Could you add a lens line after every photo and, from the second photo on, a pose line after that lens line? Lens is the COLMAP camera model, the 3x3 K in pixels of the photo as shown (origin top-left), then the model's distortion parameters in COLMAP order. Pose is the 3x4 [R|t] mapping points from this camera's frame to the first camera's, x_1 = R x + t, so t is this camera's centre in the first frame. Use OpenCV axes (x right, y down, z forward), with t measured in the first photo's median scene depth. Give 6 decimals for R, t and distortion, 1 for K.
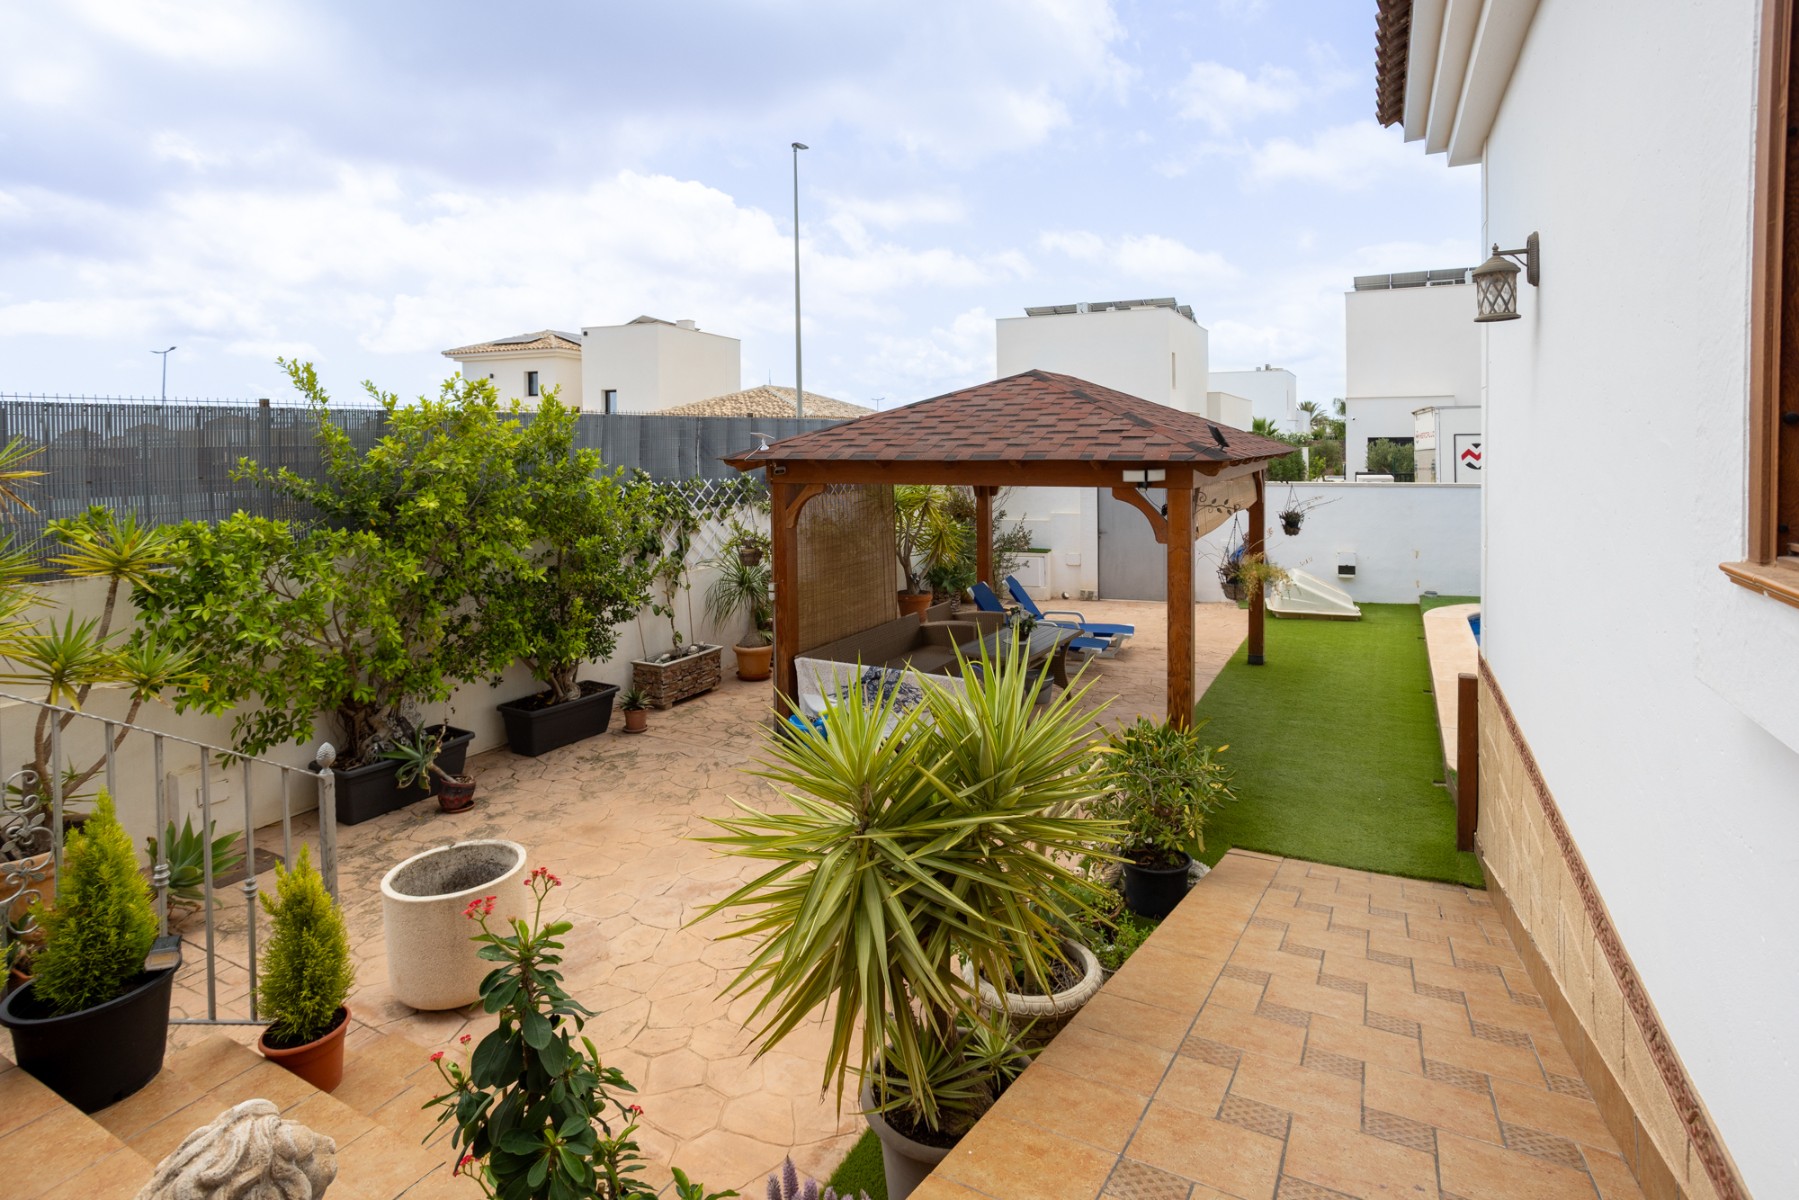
lens RADIAL K [[932.7, 0, 899.3], [0, 932.7, 637.6], [0, 0, 1]] dist [-0.016555, 0.033091]
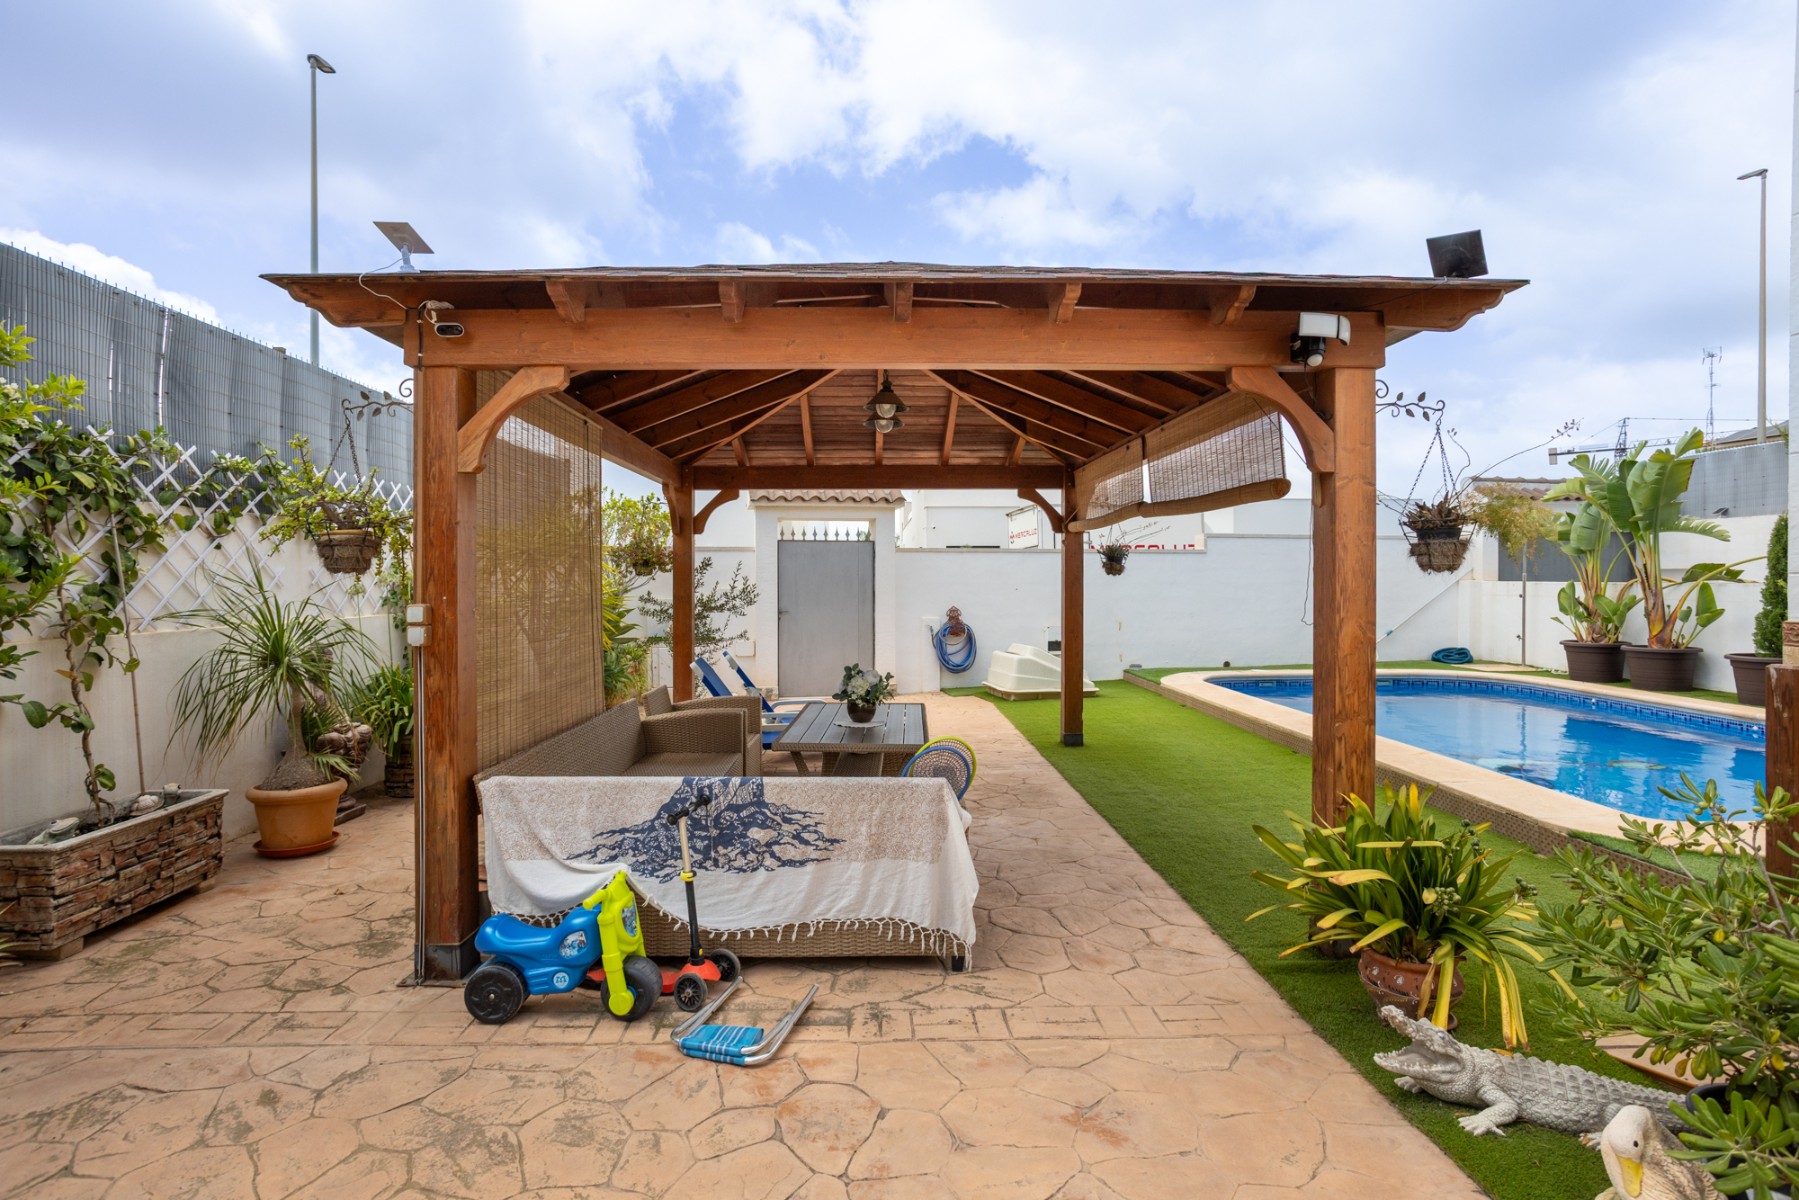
lens RADIAL K [[932.7, 0, 899.3], [0, 932.7, 637.6], [0, 0, 1]] dist [-0.016555, 0.033091]
pose [[0.876207, -0.022428, 0.481412, -0.120698], [0.092681, 0.988112, -0.122654, 0.022962], [-0.472939, 0.152088, 0.867870, 0.433899]]
